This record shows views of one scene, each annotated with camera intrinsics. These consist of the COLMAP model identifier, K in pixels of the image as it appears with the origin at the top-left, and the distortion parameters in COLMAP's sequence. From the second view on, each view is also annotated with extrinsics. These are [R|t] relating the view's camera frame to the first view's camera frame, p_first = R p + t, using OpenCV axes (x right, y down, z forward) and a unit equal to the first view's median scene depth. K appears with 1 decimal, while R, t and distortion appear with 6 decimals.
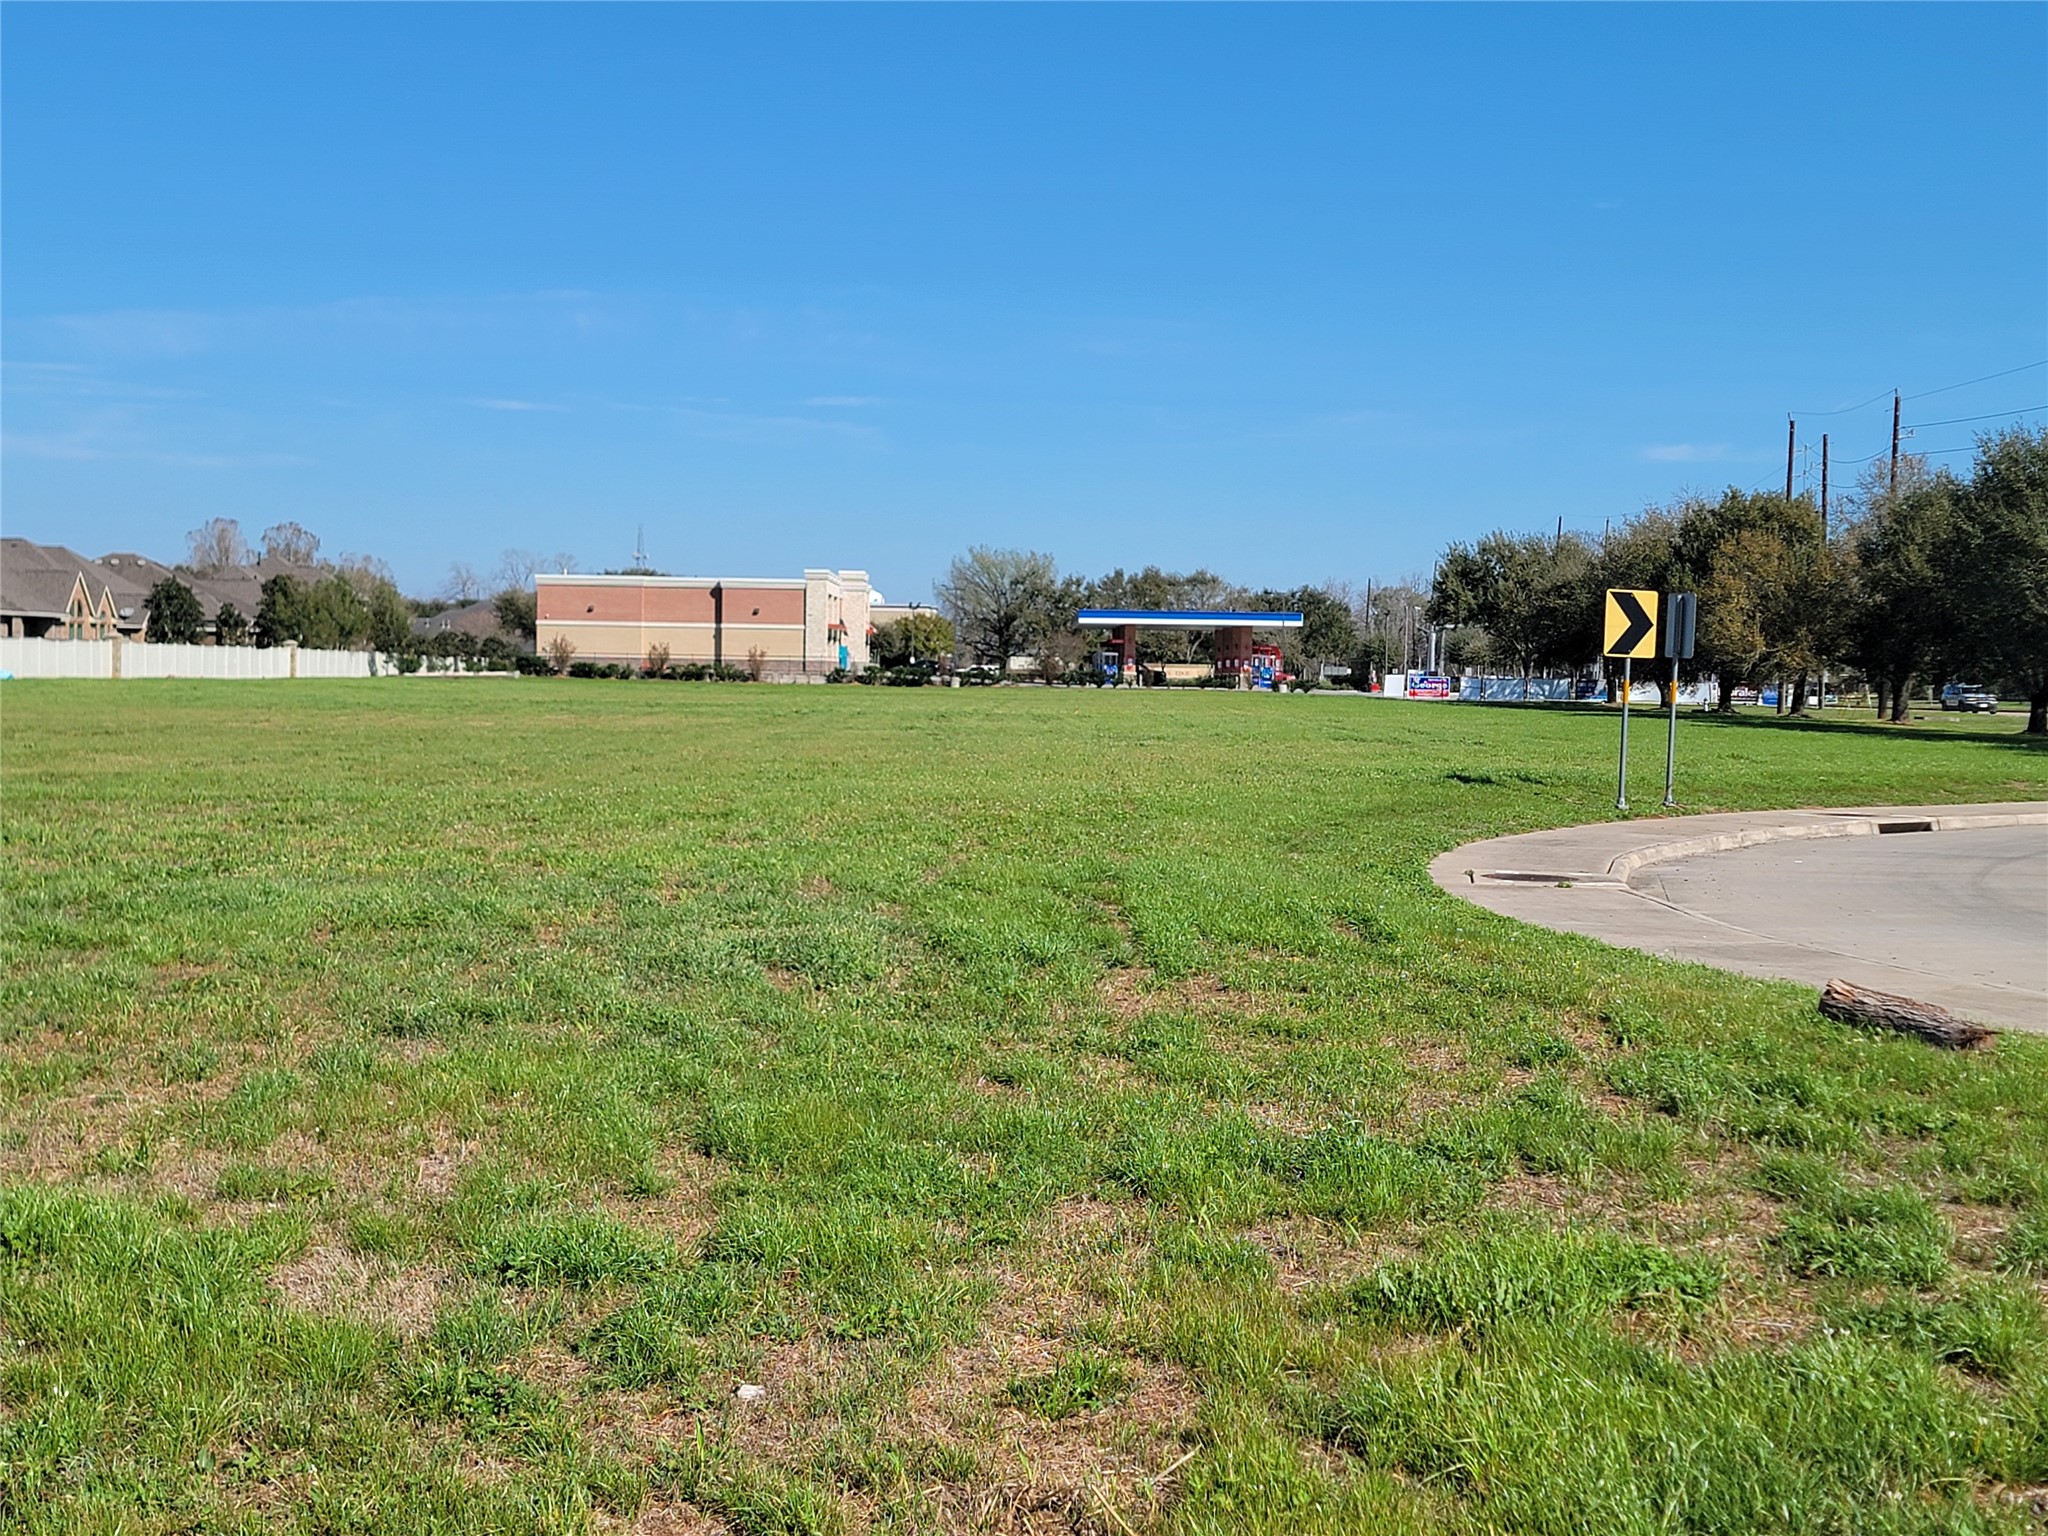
lens RADIAL K [[2715.9, 0, 1070.3], [0, 2715.9, 829.9], [0, 0, 1]] dist [0.083950, -0.022618]
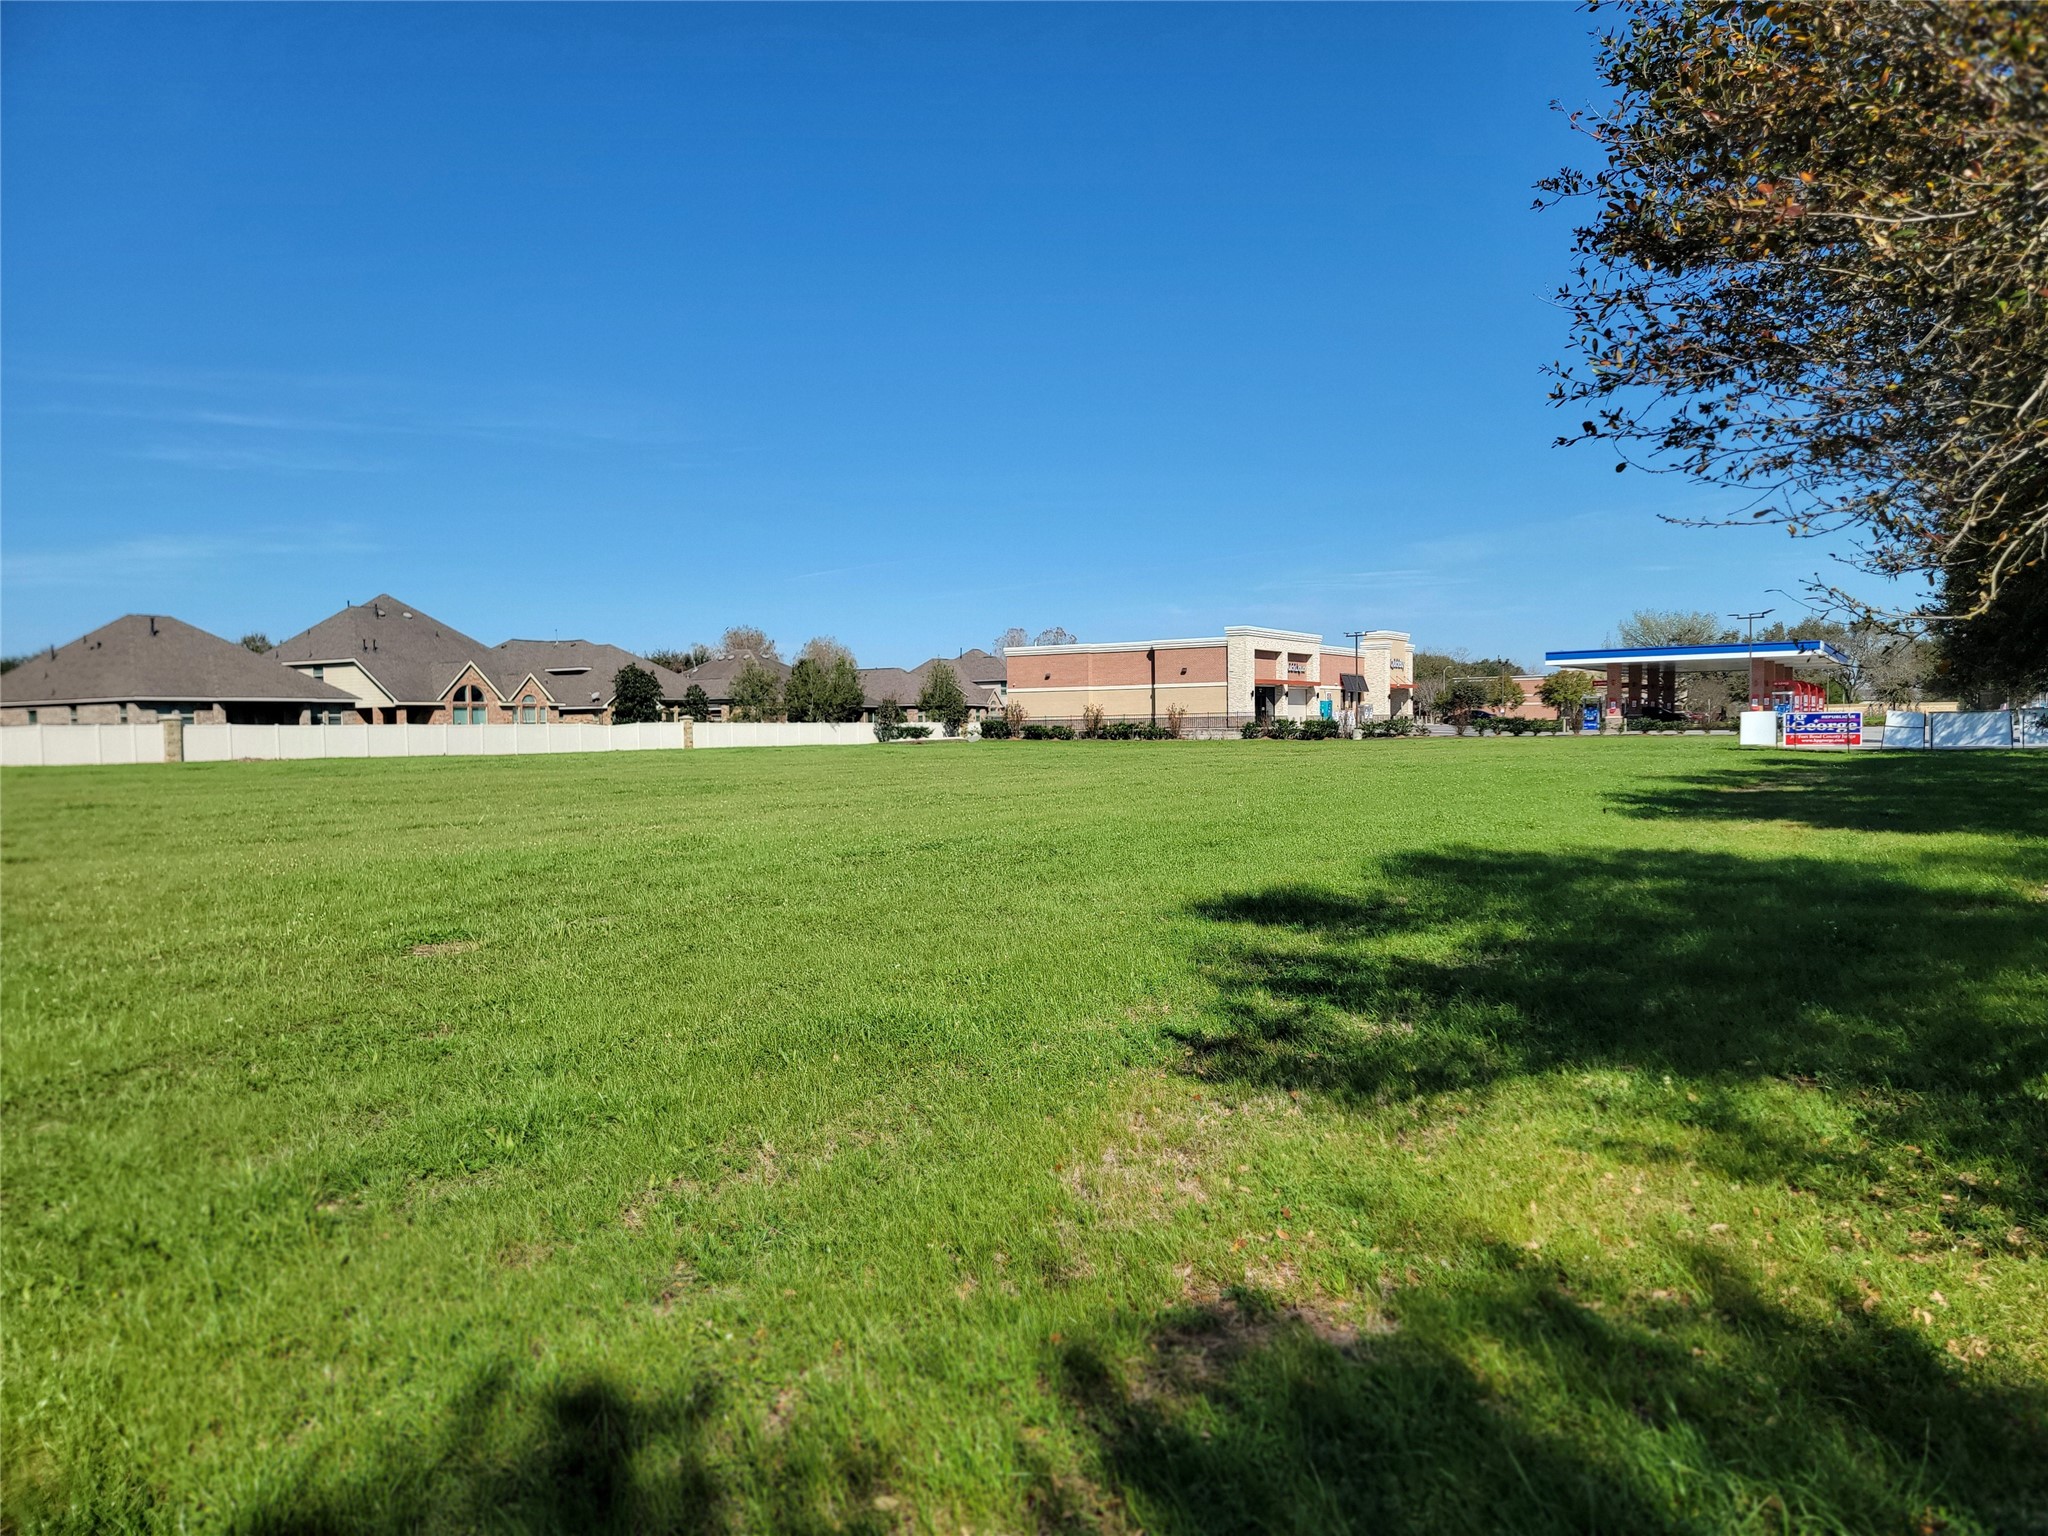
lens RADIAL K [[1425.2, 0, 1049.0], [0, 1425.2, 757.2], [0, 0, 1]] dist [0.096895, -0.082287]
pose [[0.842865, -0.017267, -0.537849, 0.133411], [-0.002712, 0.999336, -0.036332, -0.027866], [0.538119, 0.032082, 0.842258, 0.522237]]
